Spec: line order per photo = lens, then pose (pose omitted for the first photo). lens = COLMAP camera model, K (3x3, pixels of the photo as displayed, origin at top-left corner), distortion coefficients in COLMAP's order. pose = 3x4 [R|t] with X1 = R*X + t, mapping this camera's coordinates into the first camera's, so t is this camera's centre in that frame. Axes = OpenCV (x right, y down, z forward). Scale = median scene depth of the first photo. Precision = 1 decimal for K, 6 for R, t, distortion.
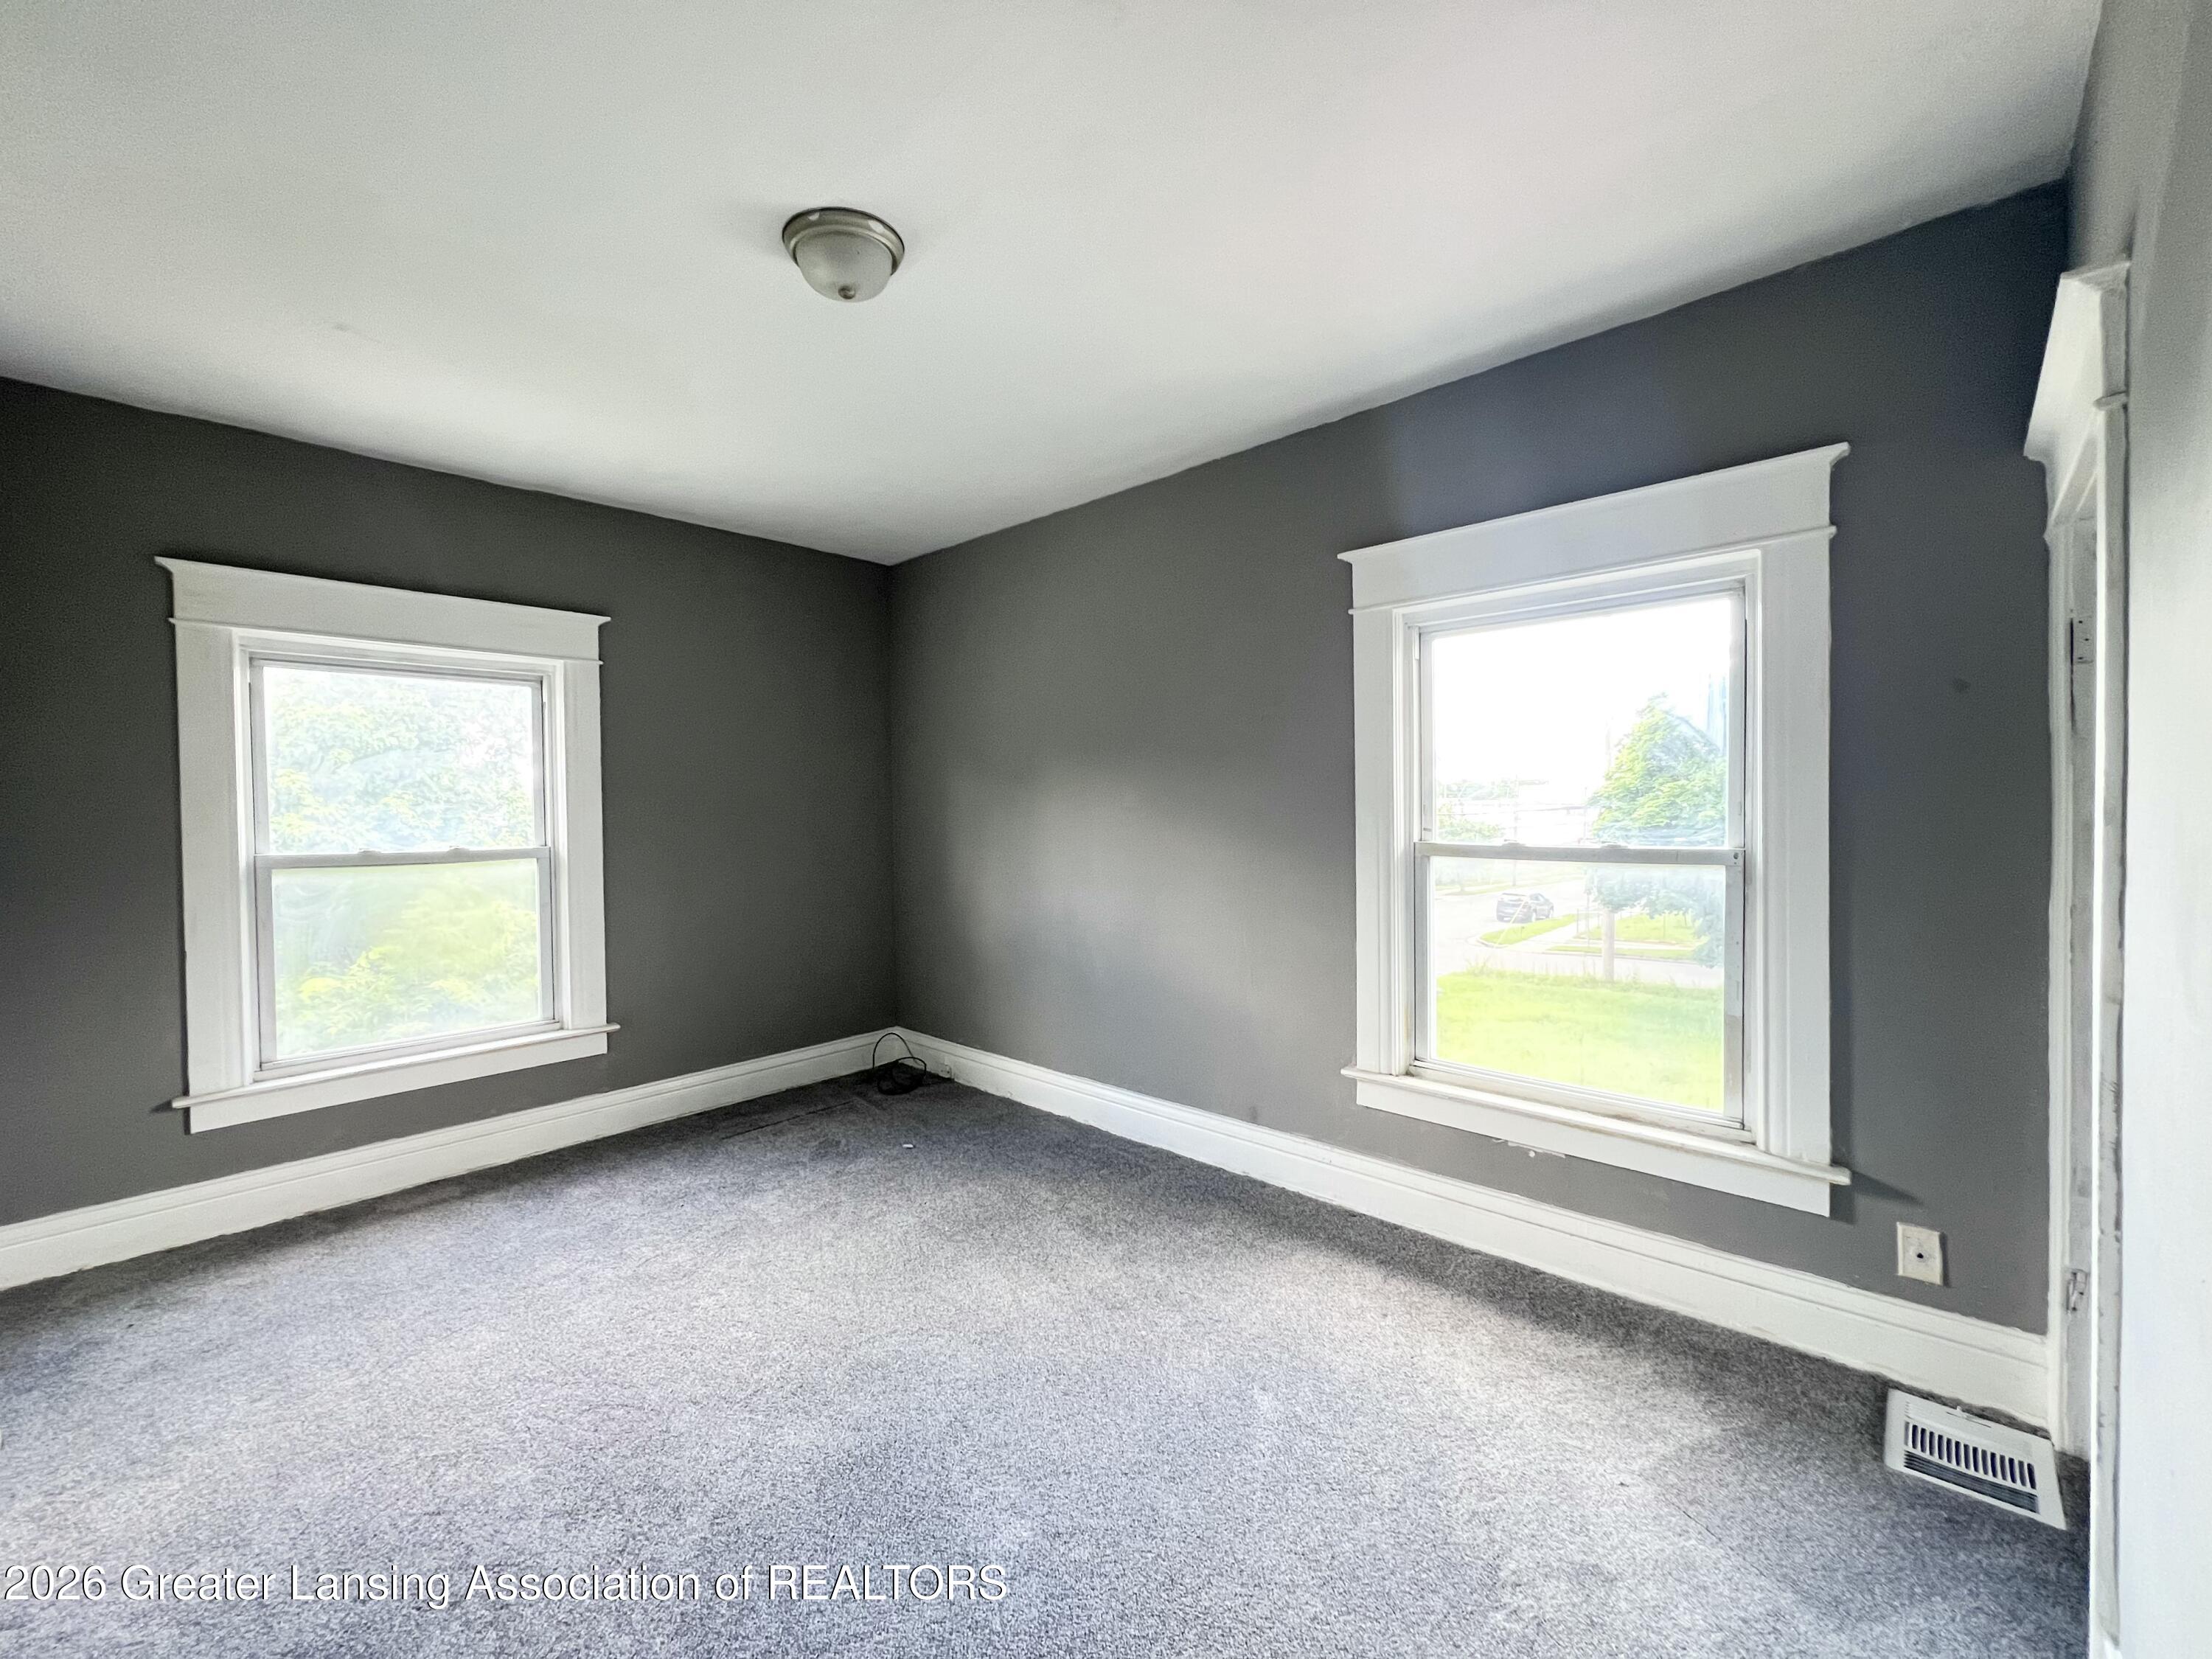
lens RADIAL K [[886.8, 0, 1105.6], [0, 886.8, 825.4], [0, 0, 1]] dist [-0.001225, 0.000048]
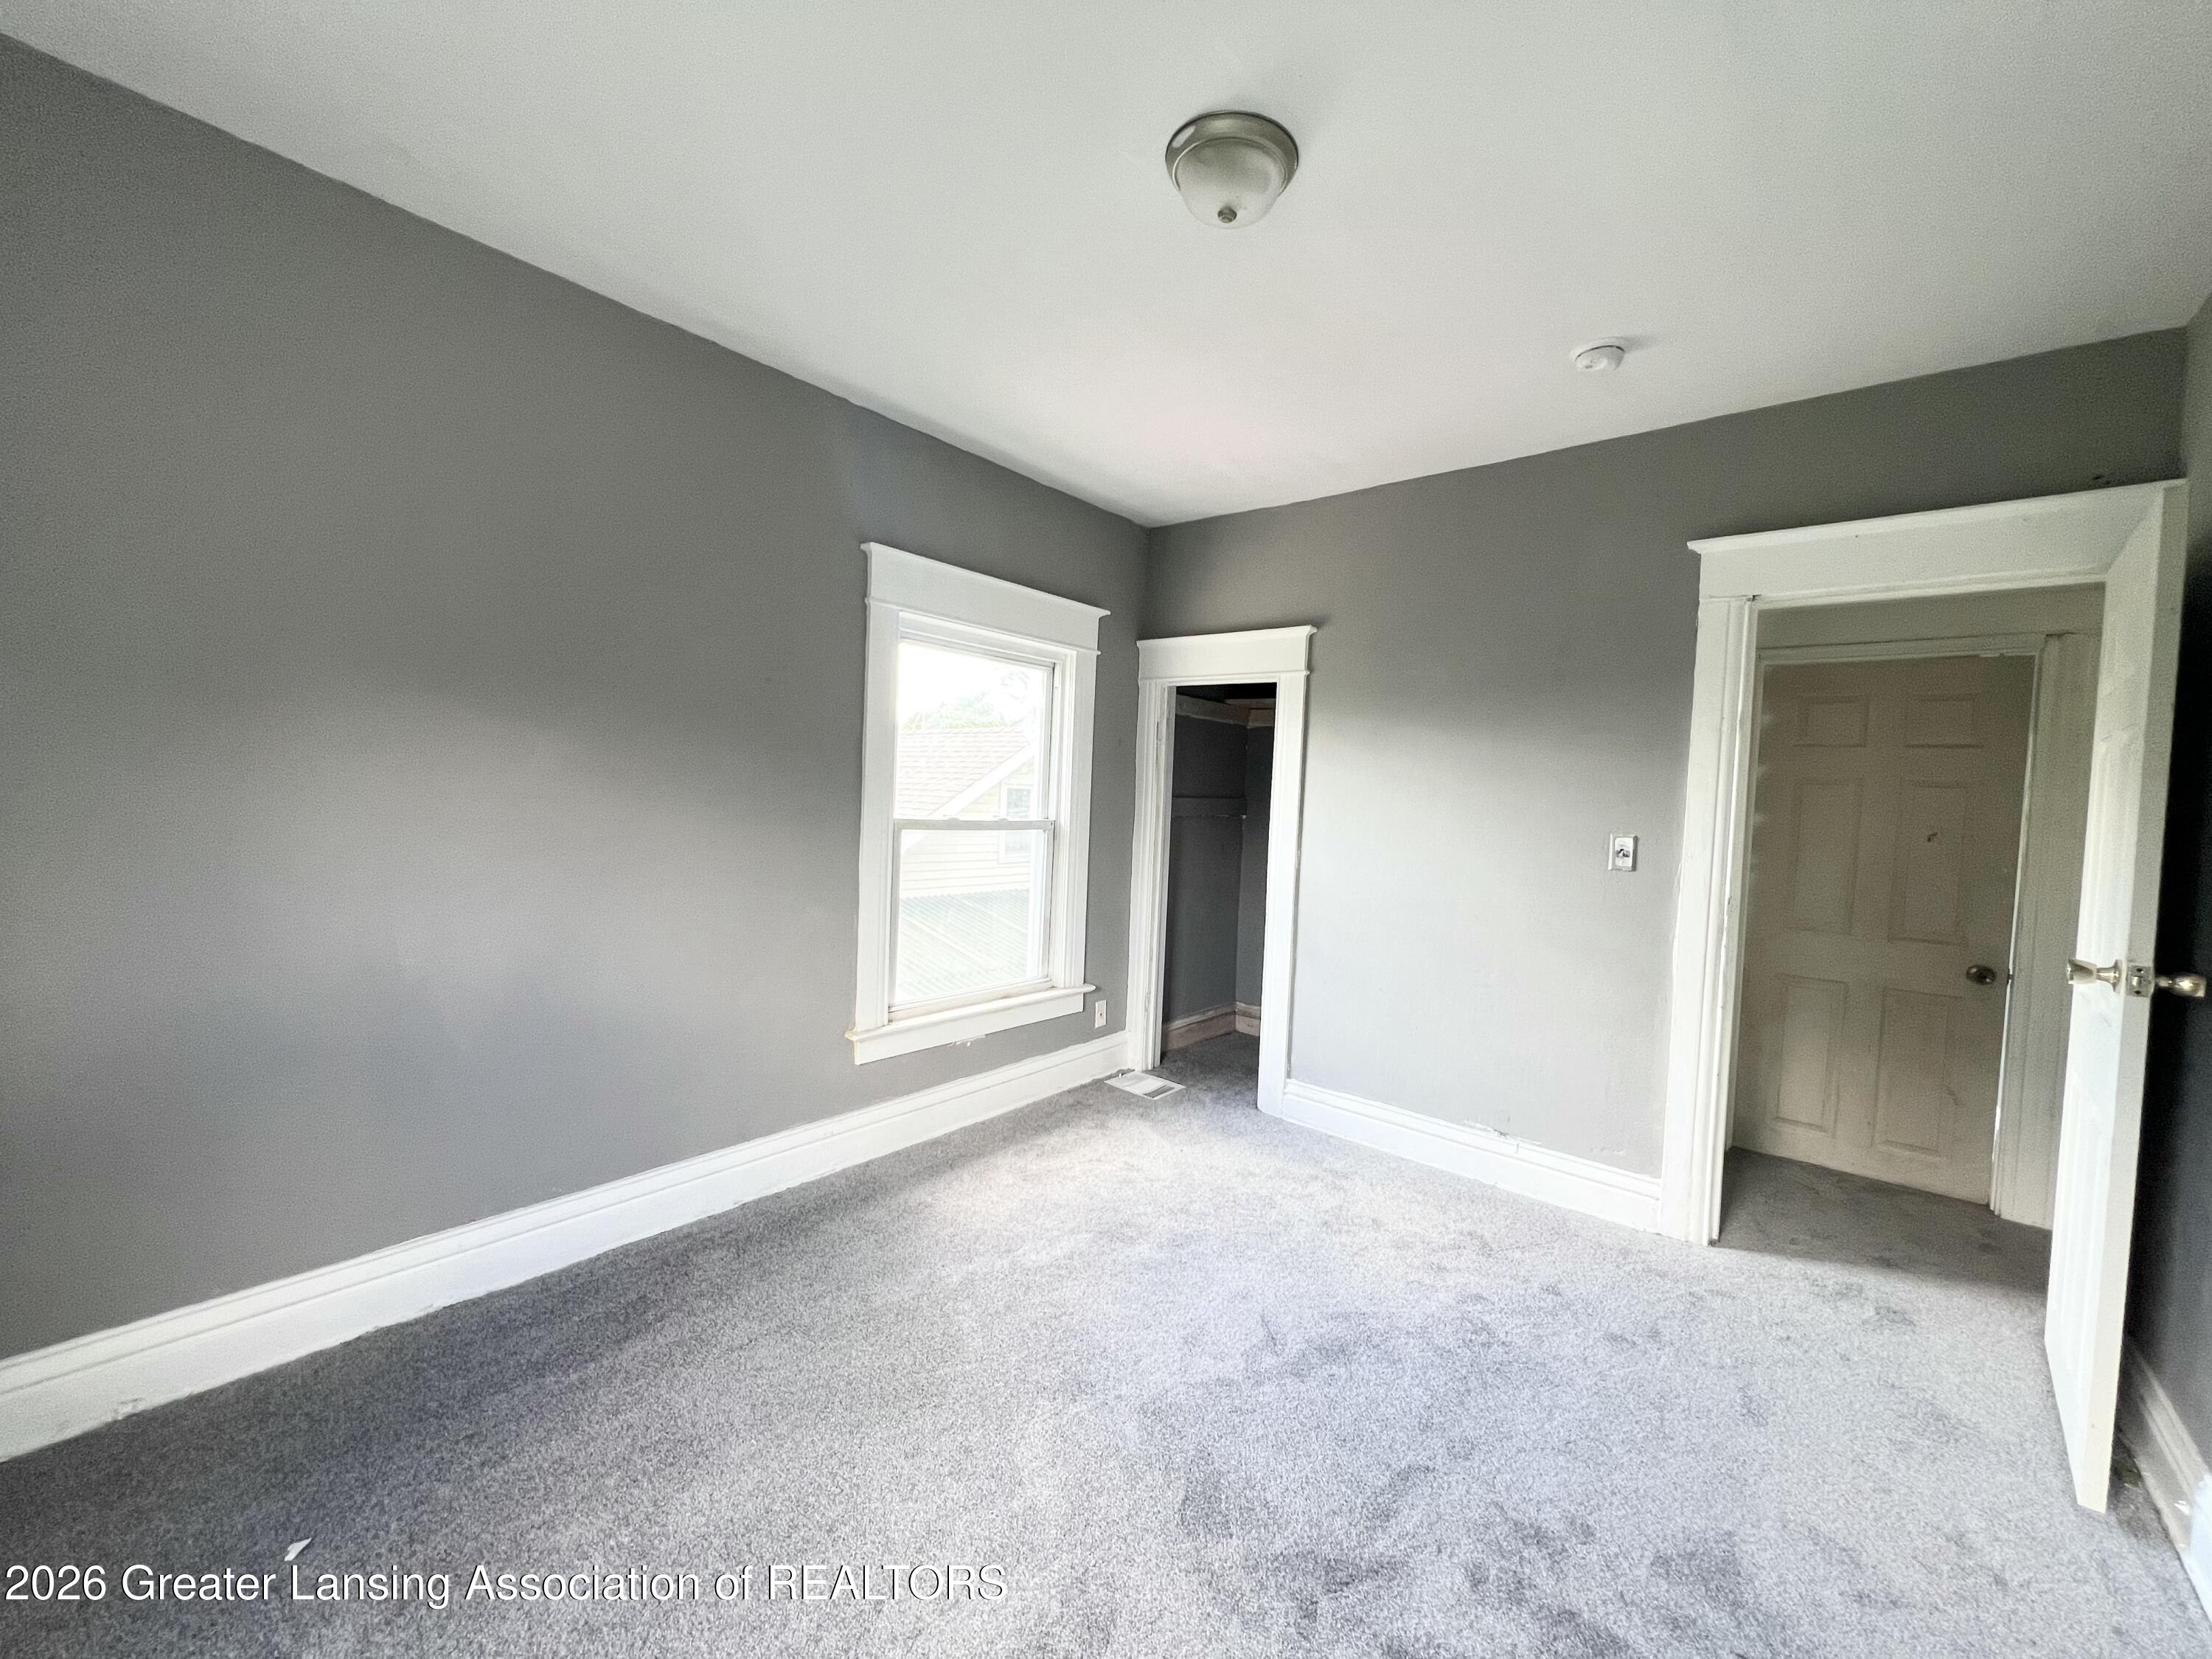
lens RADIAL K [[878.6, 0, 1099.2], [0, 878.6, 822.1], [0, 0, 1]] dist [-0.001951, 0.000116]
pose [[-0.042359, -0.024616, 0.998799, -0.828371], [-0.023599, 0.999442, 0.023631, -0.009696], [-0.998824, -0.022570, -0.042916, 0.812967]]
